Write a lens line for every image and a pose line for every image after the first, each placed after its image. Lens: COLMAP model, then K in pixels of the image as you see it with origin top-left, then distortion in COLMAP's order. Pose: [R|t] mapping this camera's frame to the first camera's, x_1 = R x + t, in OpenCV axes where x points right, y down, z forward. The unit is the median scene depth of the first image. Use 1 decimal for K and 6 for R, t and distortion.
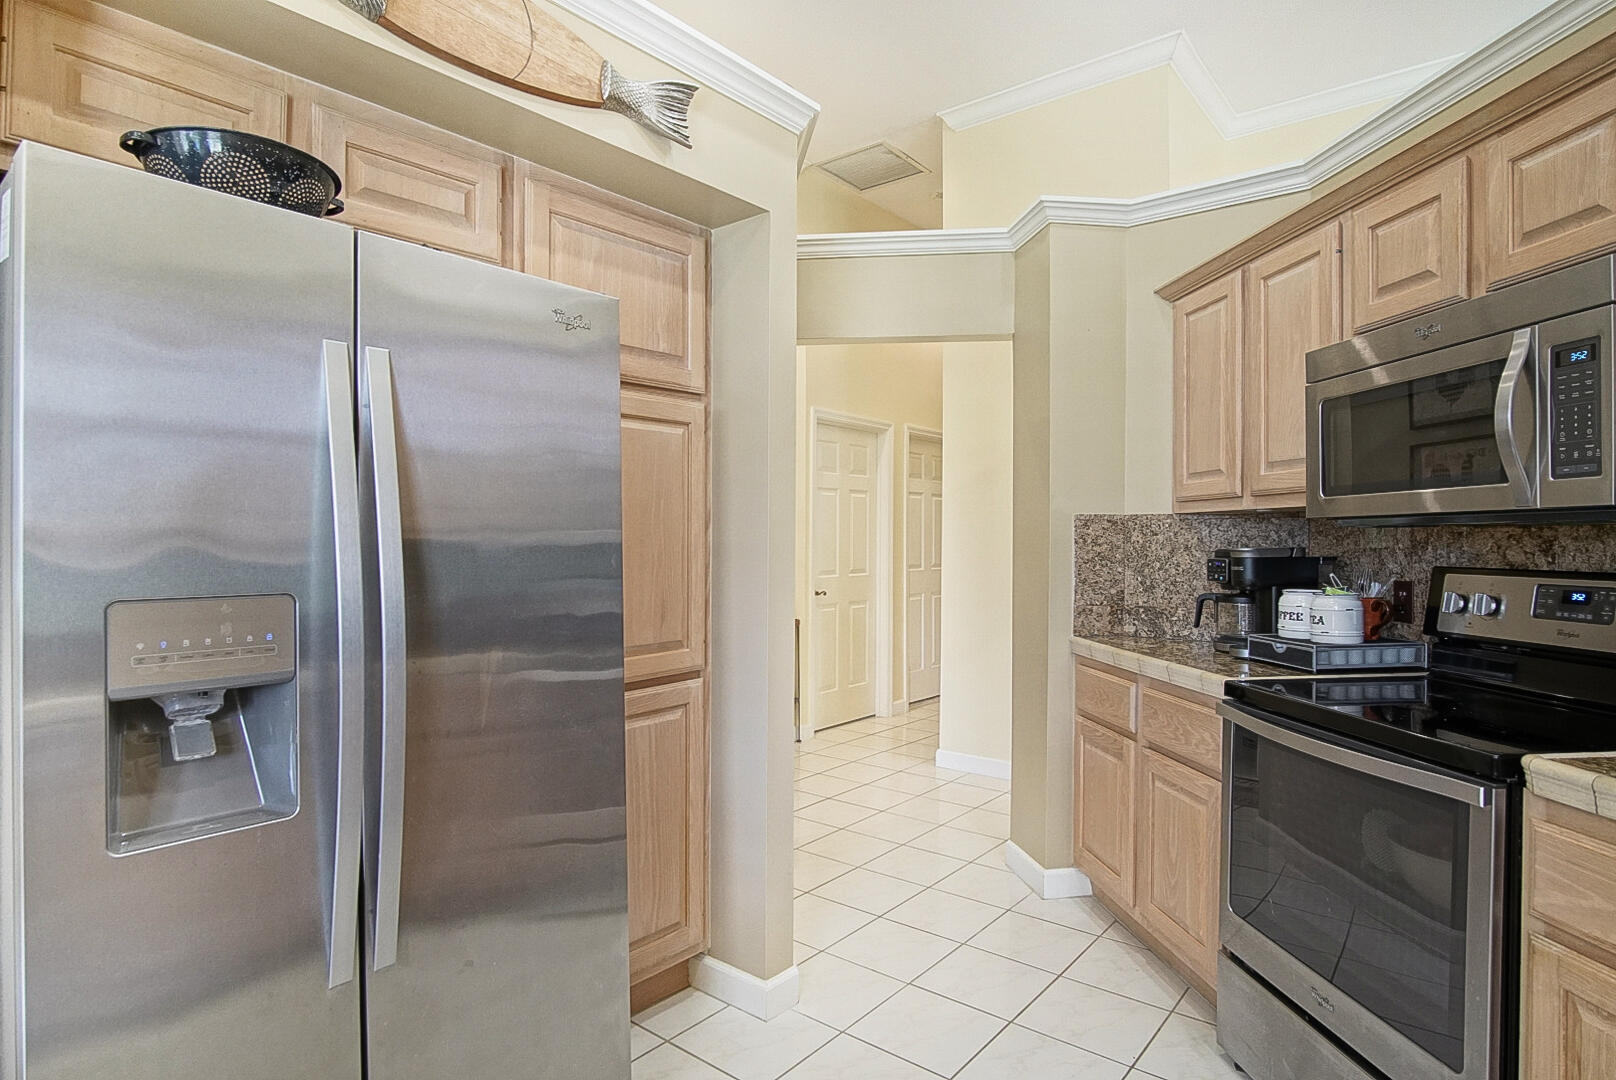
lens RADIAL K [[862.7, 0, 807.5], [0, 862.7, 536.0], [0, 0, 1]] dist [-0.031431, 0.006304]
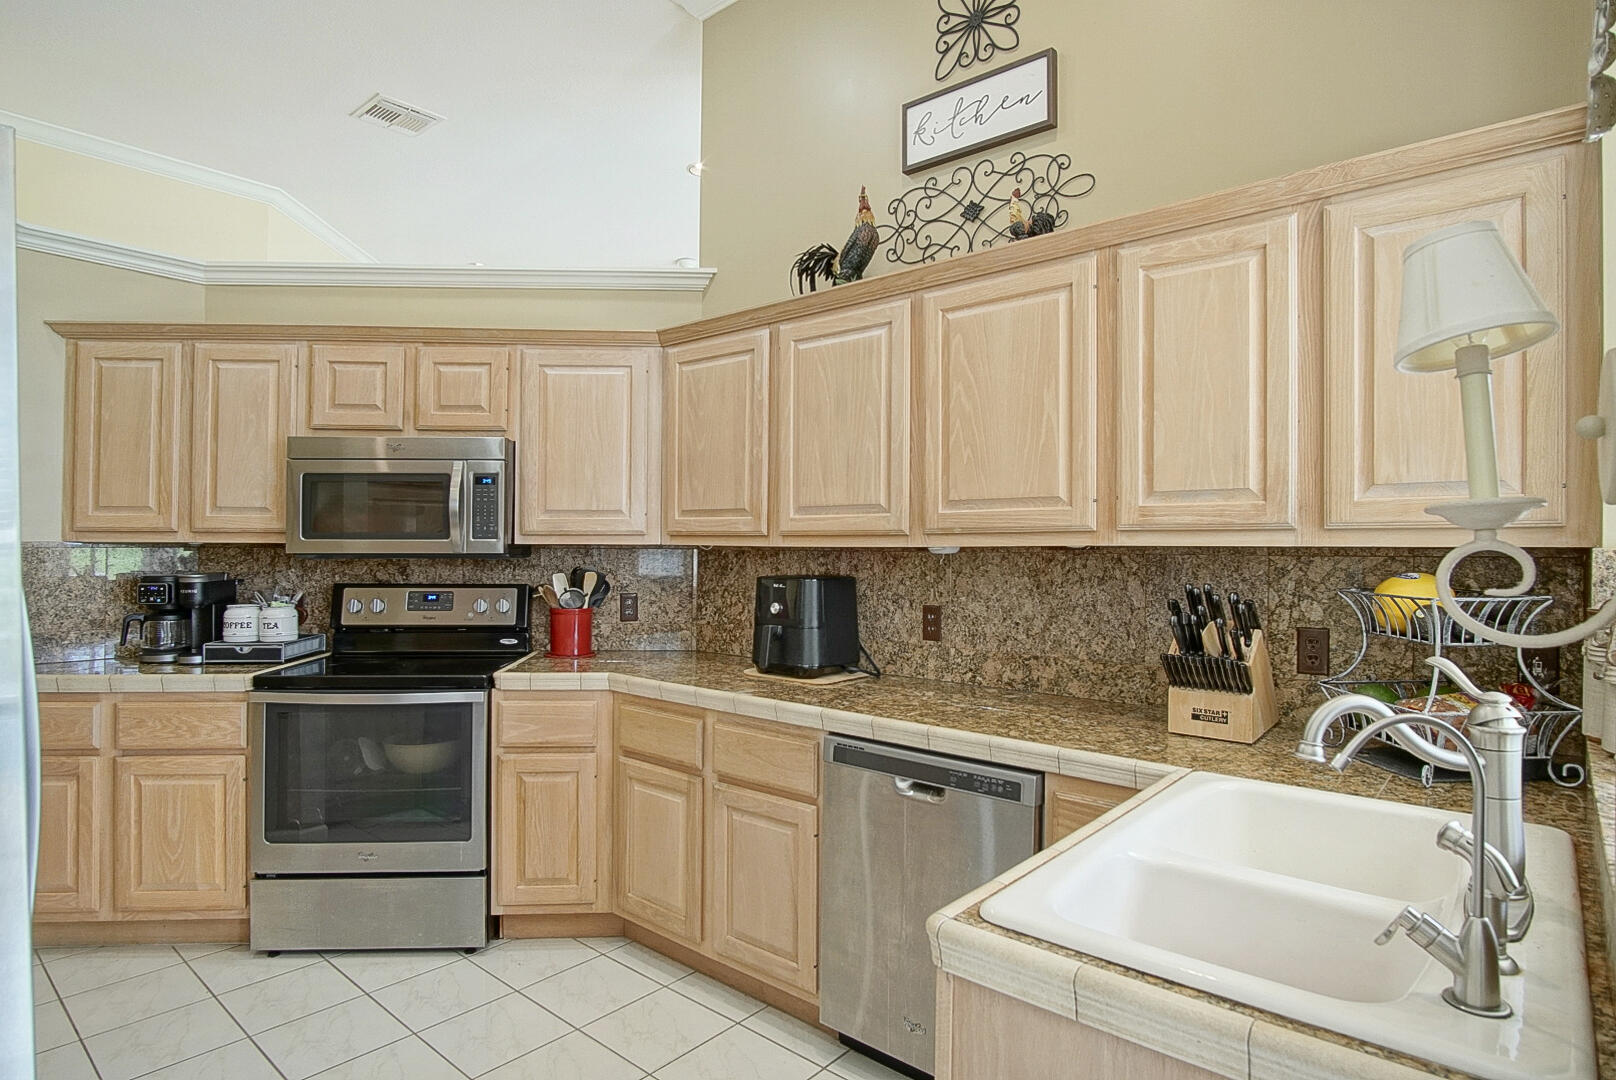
lens RADIAL K [[862.7, 0, 806.1], [0, 862.7, 526.6], [0, 0, 1]] dist [-0.031431, 0.006304]
pose [[0.037559, 0.027293, 0.998922, -0.785269], [-0.007710, 0.999605, -0.027022, -0.032583], [-0.999265, -0.006687, 0.037754, 0.086307]]
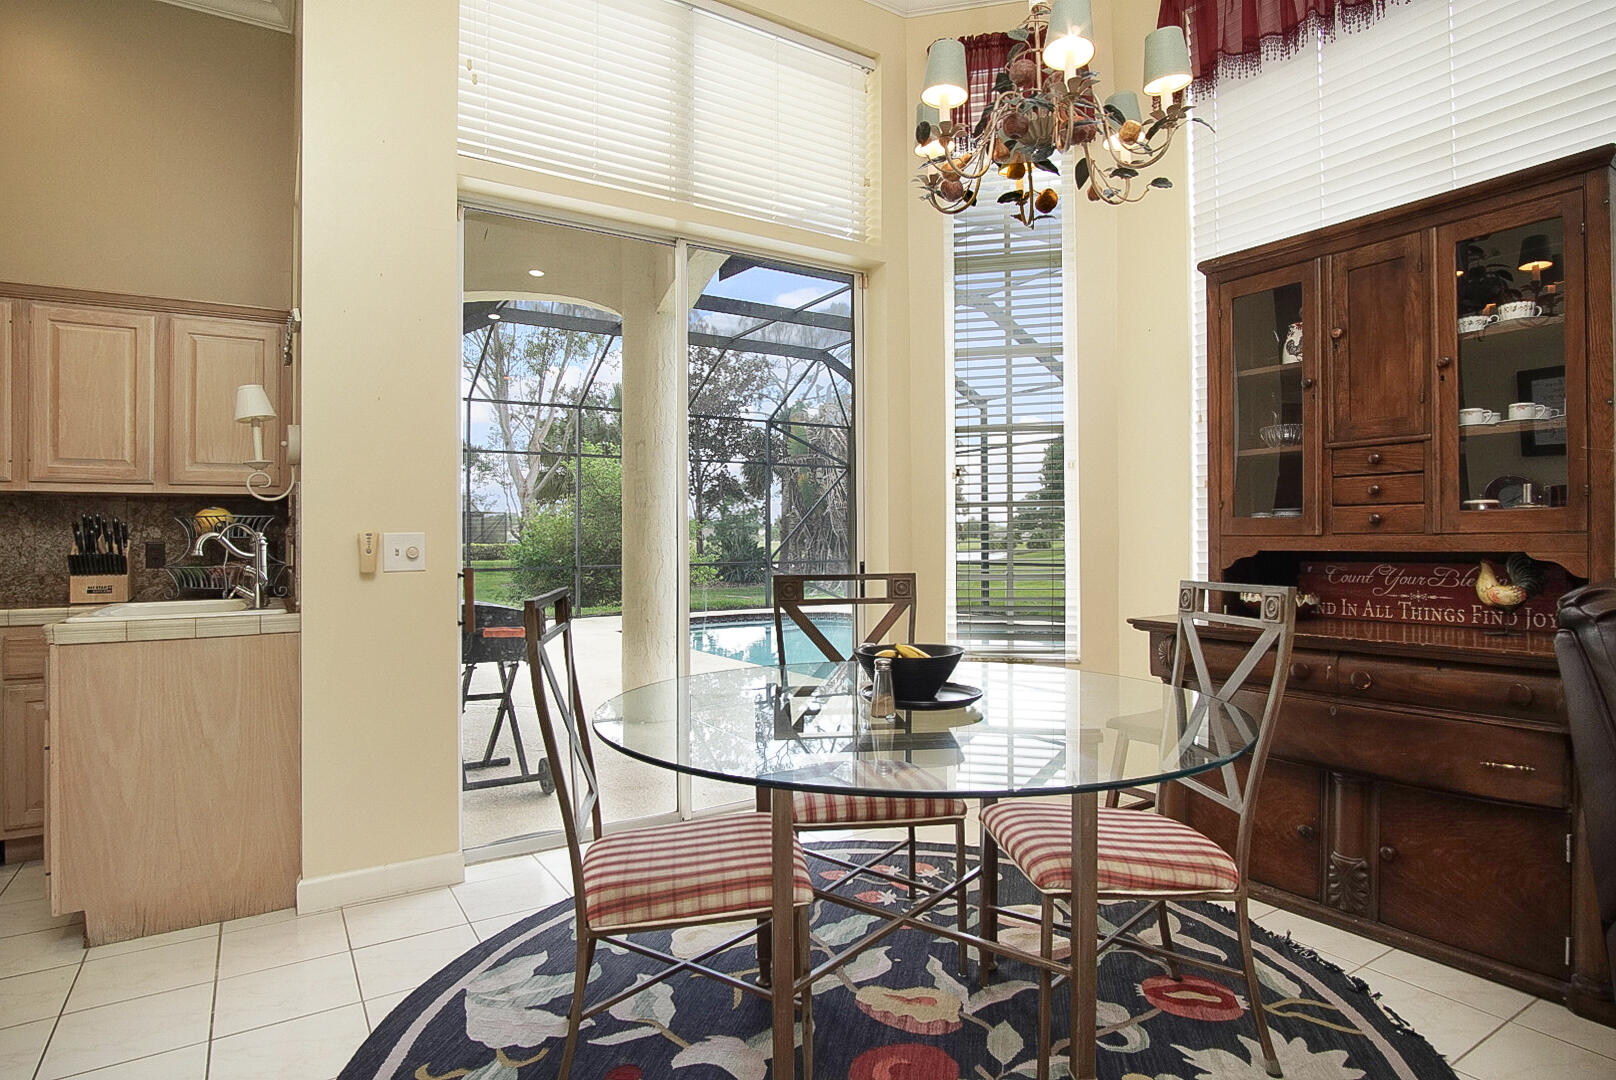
lens RADIAL K [[862.7, 0, 814.5], [0, 862.7, 531.8], [0, 0, 1]] dist [-0.031431, 0.006304]
pose [[-0.949008, 0.019942, 0.314620, -1.555008], [0.017779, 0.999794, -0.009743, 0.066423], [-0.314750, -0.003653, -0.949168, 0.720154]]
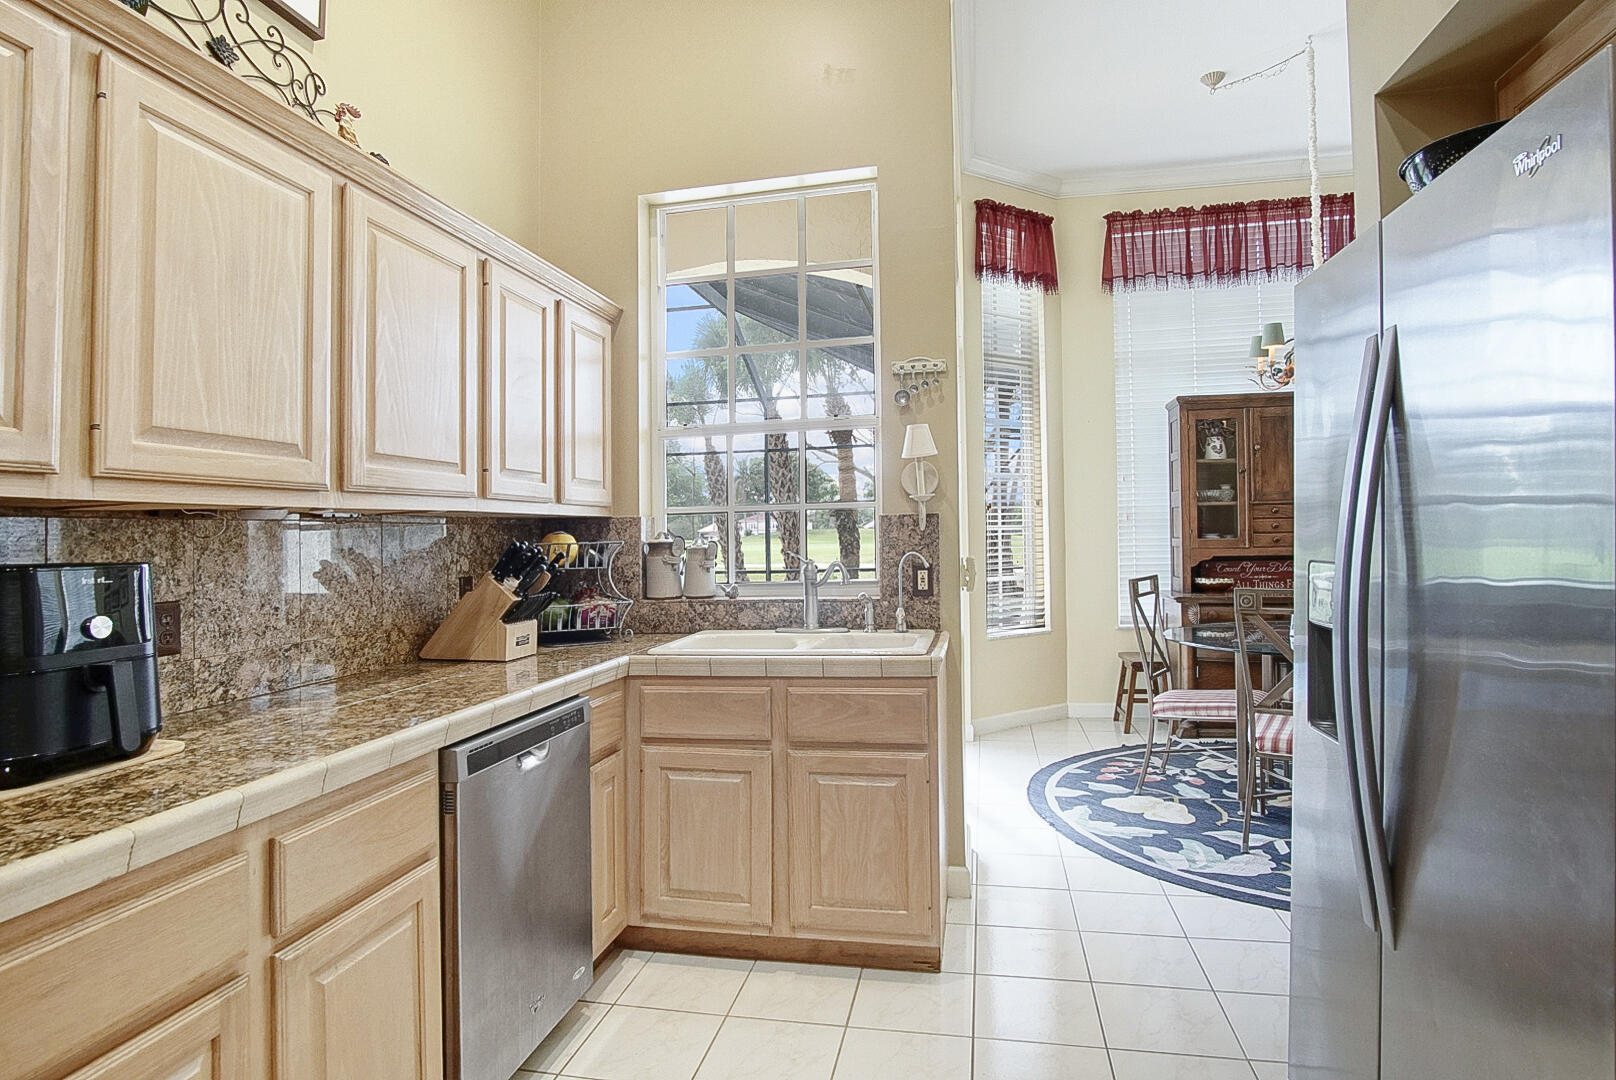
lens RADIAL K [[862.7, 0, 813.5], [0, 862.7, 506.9], [0, 0, 1]] dist [-0.031431, 0.006304]
pose [[-0.887521, 0.011905, -0.460614, 0.274122], [0.030572, 0.998985, -0.033088, 0.002295], [0.459753, -0.043448, -0.886983, 0.917939]]
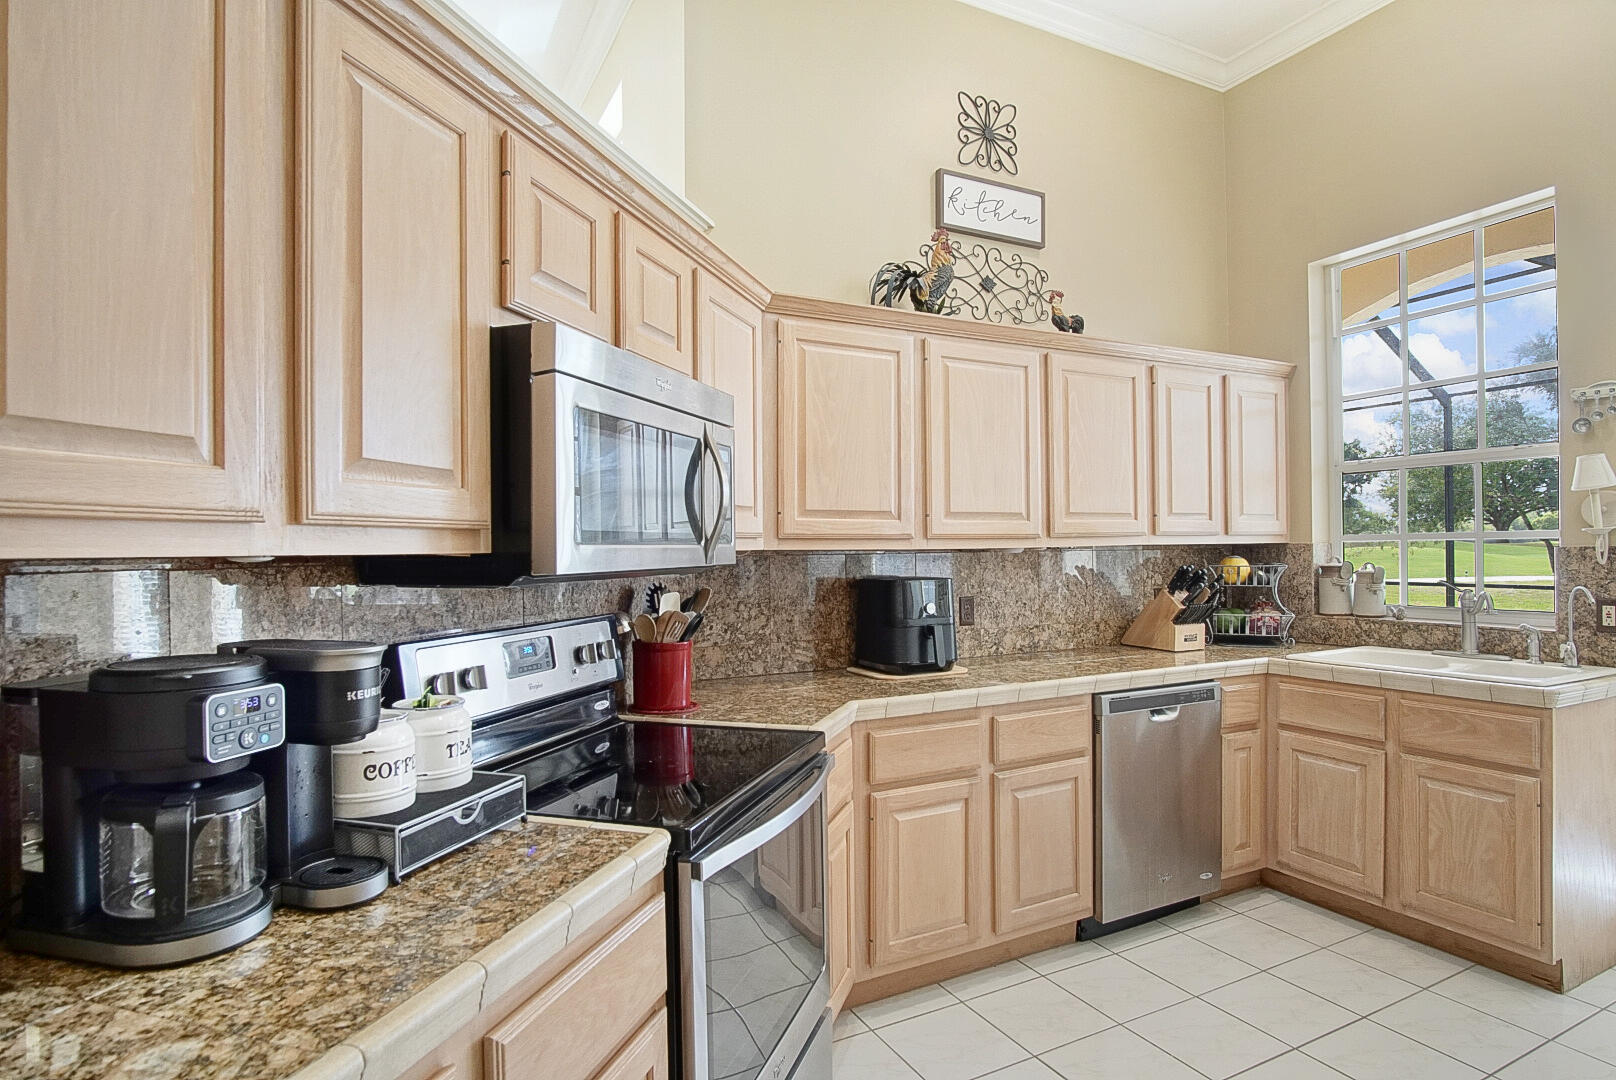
lens RADIAL K [[862.7, 0, 809.7], [0, 862.7, 535.6], [0, 0, 1]] dist [-0.031431, 0.006304]
pose [[-0.910007, 0.023165, 0.413944, 0.073501], [0.016270, 0.999664, -0.020175, -0.034665], [-0.414273, -0.011625, -0.910079, 1.414936]]
